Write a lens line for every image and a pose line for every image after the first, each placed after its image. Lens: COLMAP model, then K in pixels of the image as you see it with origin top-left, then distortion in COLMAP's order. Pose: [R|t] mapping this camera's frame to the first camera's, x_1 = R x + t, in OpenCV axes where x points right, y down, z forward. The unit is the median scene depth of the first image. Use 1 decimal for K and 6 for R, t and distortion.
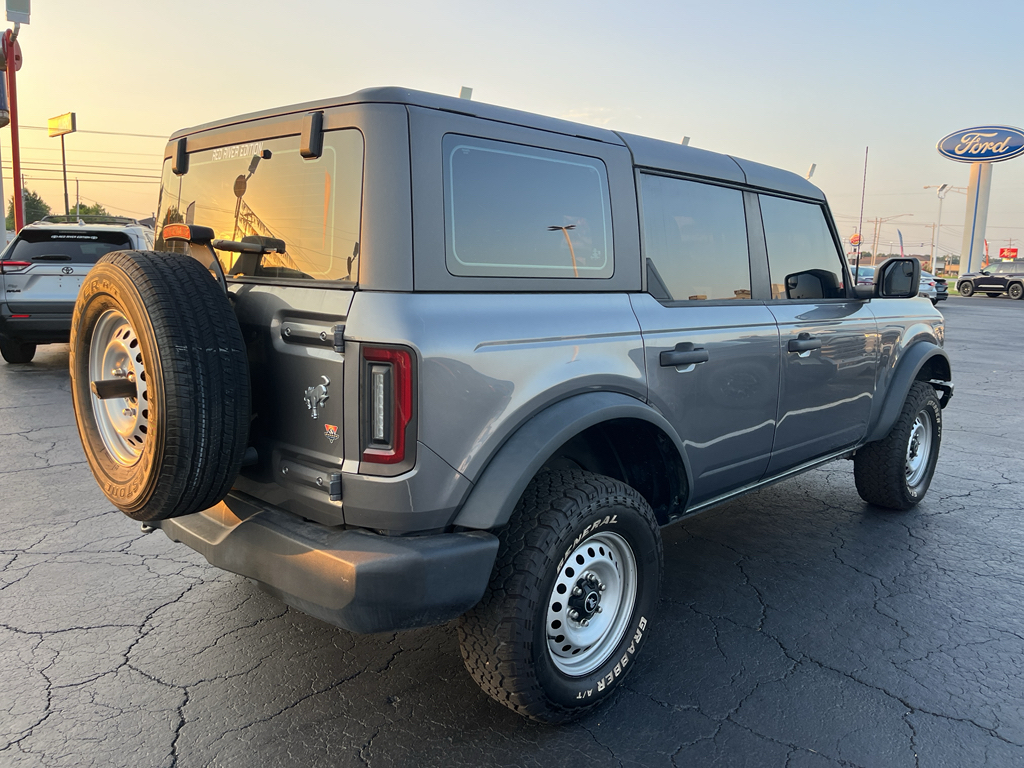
lens RADIAL K [[825.9, 0, 517.8], [0, 825.9, 382.5], [0, 0, 1]] dist [0.026025, -0.035658]
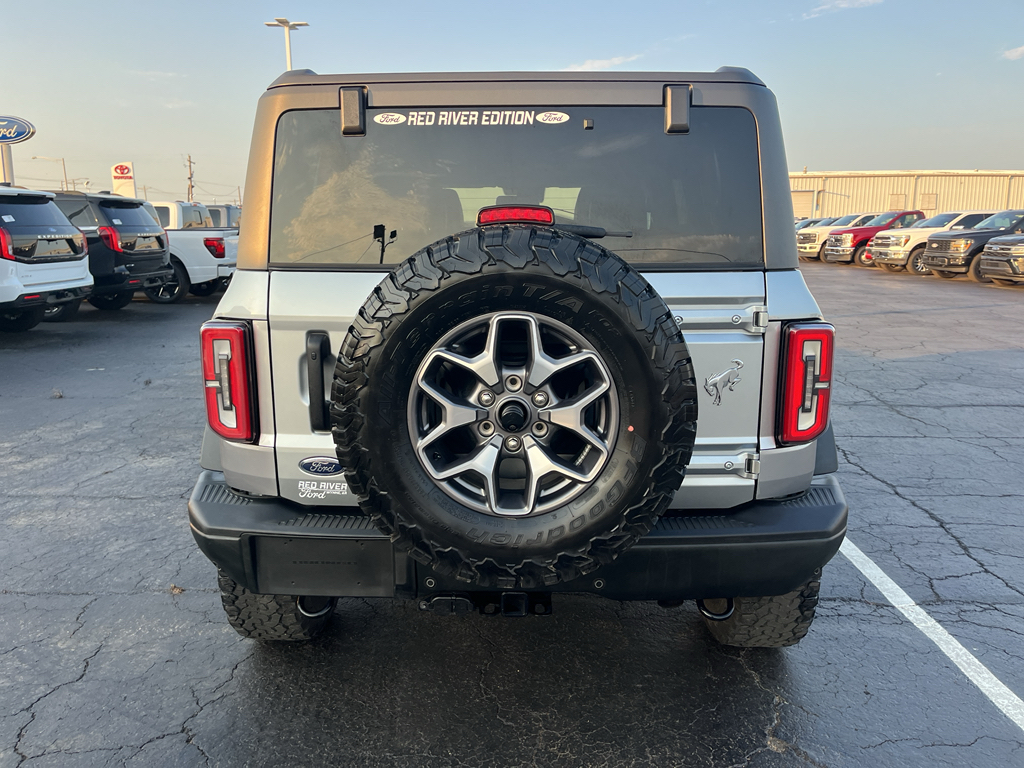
lens RADIAL K [[825.9, 0, 504.7], [0, 825.9, 384.1], [0, 0, 1]] dist [0.026025, -0.035658]
pose [[0.710387, -0.161100, 0.685125, -1.069238], [0.123837, 0.986874, 0.103651, -0.111300], [-0.692831, 0.011212, 0.721013, 0.455660]]
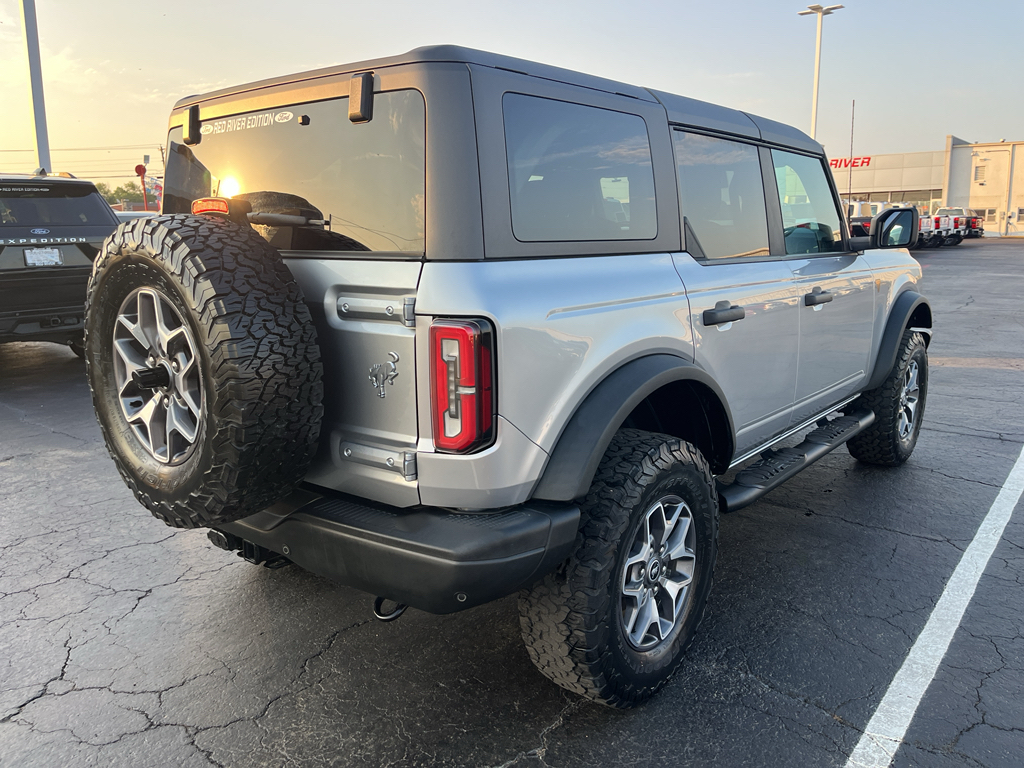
lens RADIAL K [[825.9, 0, 508.9], [0, 825.9, 375.3], [0, 0, 1]] dist [0.026025, -0.035658]
pose [[0.995947, -0.049850, 0.074862, -0.164384], [0.047454, 0.998313, 0.033453, -0.006335], [-0.076403, -0.029764, 0.996633, 0.035176]]
